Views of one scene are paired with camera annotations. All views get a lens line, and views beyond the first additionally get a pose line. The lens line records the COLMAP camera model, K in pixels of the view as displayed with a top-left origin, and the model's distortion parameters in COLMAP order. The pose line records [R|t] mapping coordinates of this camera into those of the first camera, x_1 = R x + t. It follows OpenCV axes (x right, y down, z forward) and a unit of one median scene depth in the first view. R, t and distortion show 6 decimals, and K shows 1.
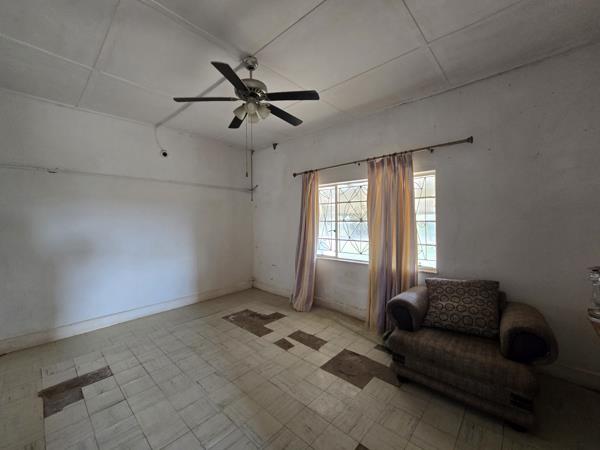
lens RADIAL K [[244.5, 0, 299.3], [0, 244.5, 222.5], [0, 0, 1]] dist [0.004067, -0.000277]
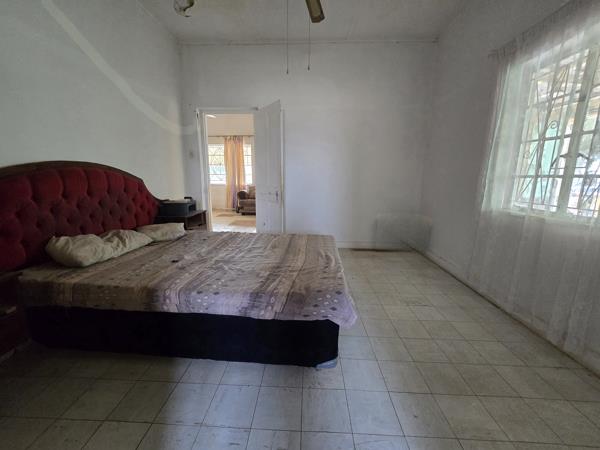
lens RADIAL K [[244.5, 0, 301.7], [0, 244.5, 227.6], [0, 0, 1]] dist [0.004067, -0.000277]
pose [[0.774279, -0.093343, 0.625923, -0.669611], [-0.007051, 0.987729, 0.156020, 0.221949], [-0.632805, -0.125216, 0.764119, -1.307923]]
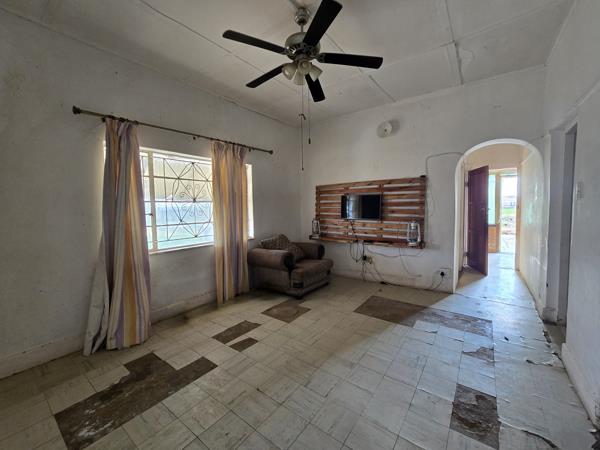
lens RADIAL K [[244.5, 0, 301.1], [0, 244.5, 222.6], [0, 0, 1]] dist [0.004067, -0.000277]
pose [[-0.093584, -0.056293, 0.994019, -0.802237], [0.033796, 0.997645, 0.059681, 0.037631], [-0.995038, 0.039180, -0.091461, 0.786803]]
